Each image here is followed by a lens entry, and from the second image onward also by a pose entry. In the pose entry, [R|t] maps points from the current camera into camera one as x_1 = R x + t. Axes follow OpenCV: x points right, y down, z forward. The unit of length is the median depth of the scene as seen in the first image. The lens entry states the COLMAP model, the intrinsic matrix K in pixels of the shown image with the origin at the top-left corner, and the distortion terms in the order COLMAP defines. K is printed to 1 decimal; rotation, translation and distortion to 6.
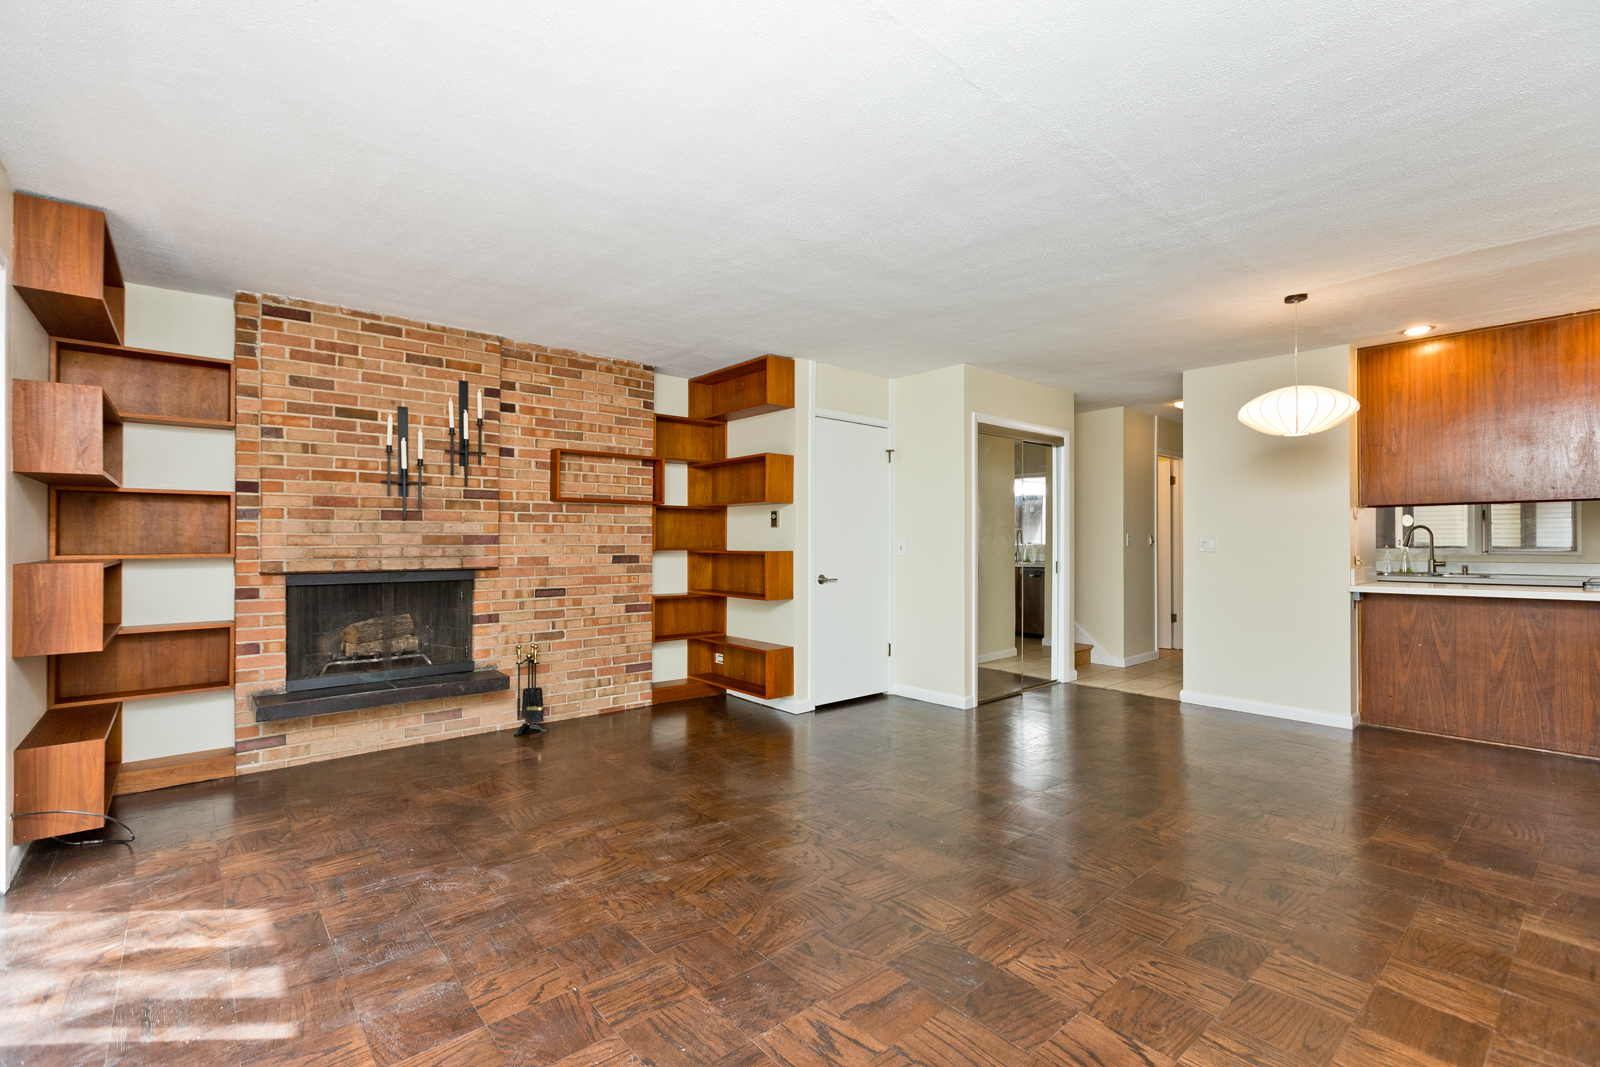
lens RADIAL K [[713.4, 0, 800.0], [0, 713.4, 533.5], [0, 0, 1]] dist [-0.001487, -0.000079]
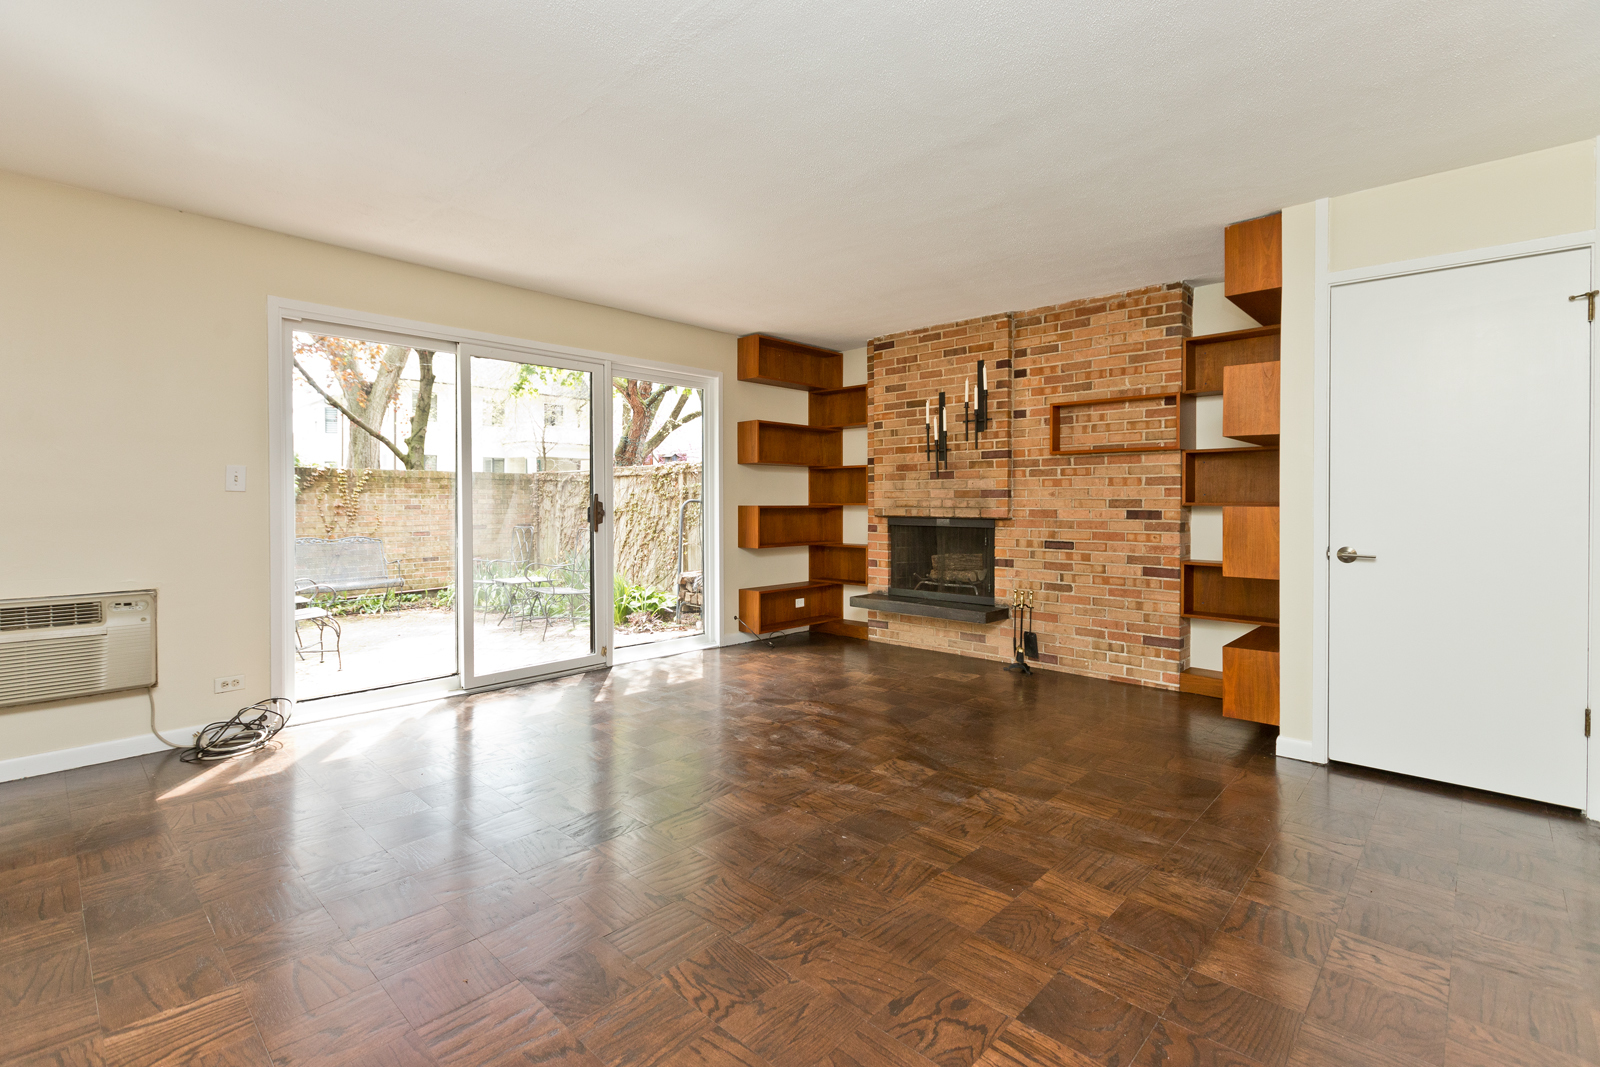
lens RADIAL K [[729.8, 0, 795.1], [0, 729.8, 501.9], [0, 0, 1]] dist [-0.001090, -0.000056]
pose [[0.100366, 0.003480, -0.994944, 0.672775], [0.010236, 0.999937, 0.004530, 0.012846], [0.994898, -0.010638, 0.100324, 0.537468]]
